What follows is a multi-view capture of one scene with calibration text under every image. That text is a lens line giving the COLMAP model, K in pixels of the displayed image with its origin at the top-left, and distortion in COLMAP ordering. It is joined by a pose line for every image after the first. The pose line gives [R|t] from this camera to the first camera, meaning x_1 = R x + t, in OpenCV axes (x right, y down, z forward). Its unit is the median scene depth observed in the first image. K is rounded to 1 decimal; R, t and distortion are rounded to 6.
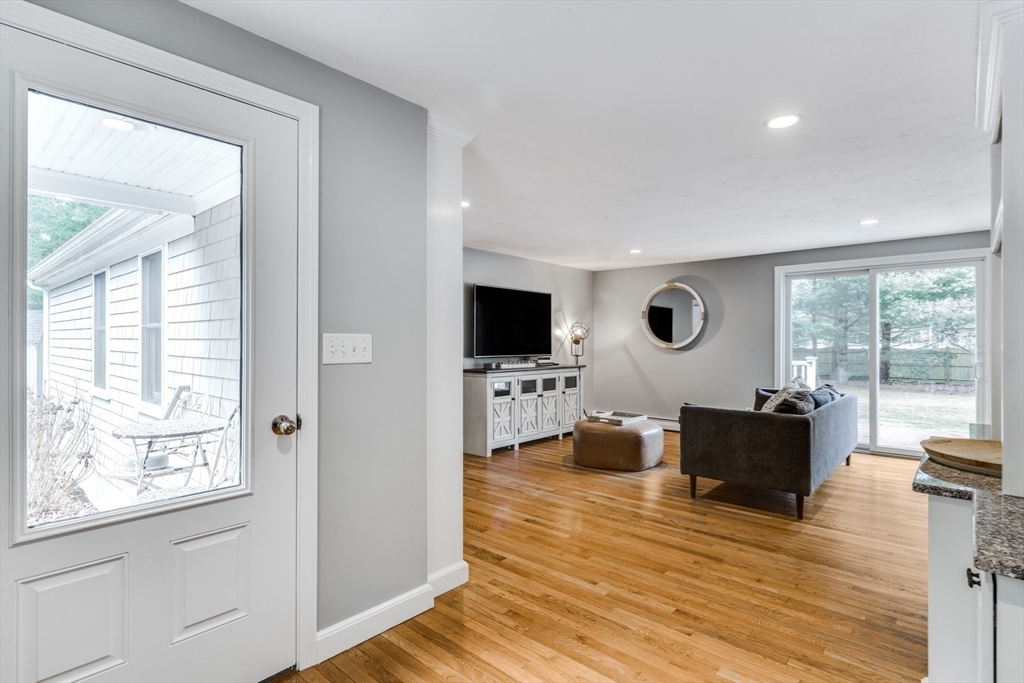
lens RADIAL K [[511.9, 0, 512.9], [0, 511.9, 341.5], [0, 0, 1]] dist [-0.000955, -0.000049]
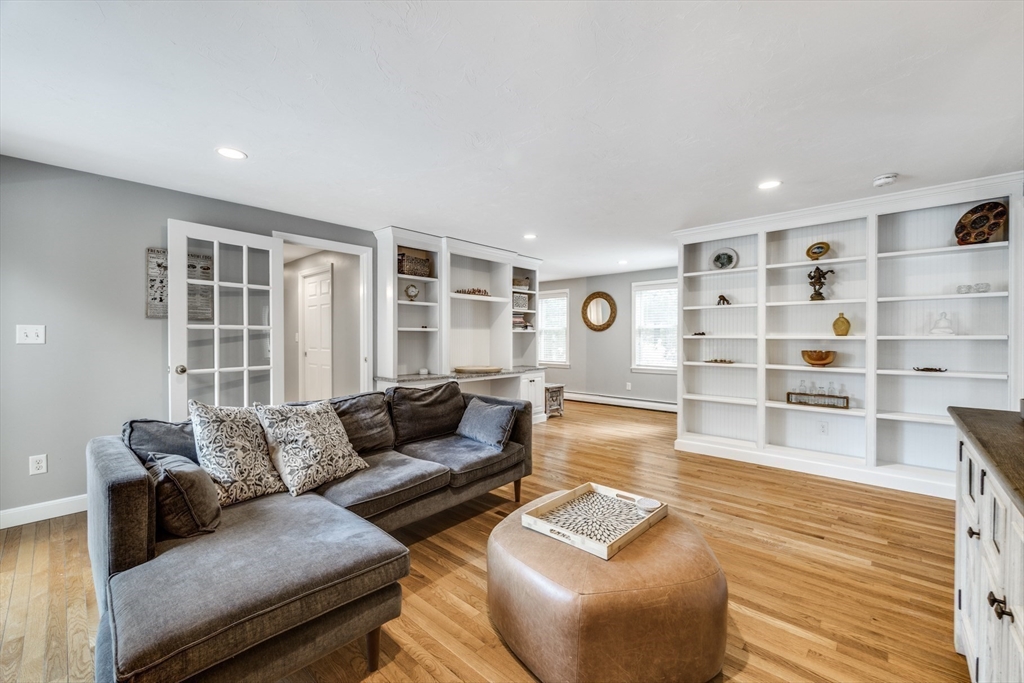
lens RADIAL K [[413.5, 0, 517.1], [0, 413.5, 337.3], [0, 0, 1]] dist [0.001953, 0.000260]
pose [[-0.999958, 0.000739, 0.009093, 0.313492], [0.000752, 0.999999, 0.001418, 0.010080], [-0.009092, 0.001424, -0.999958, 1.577829]]
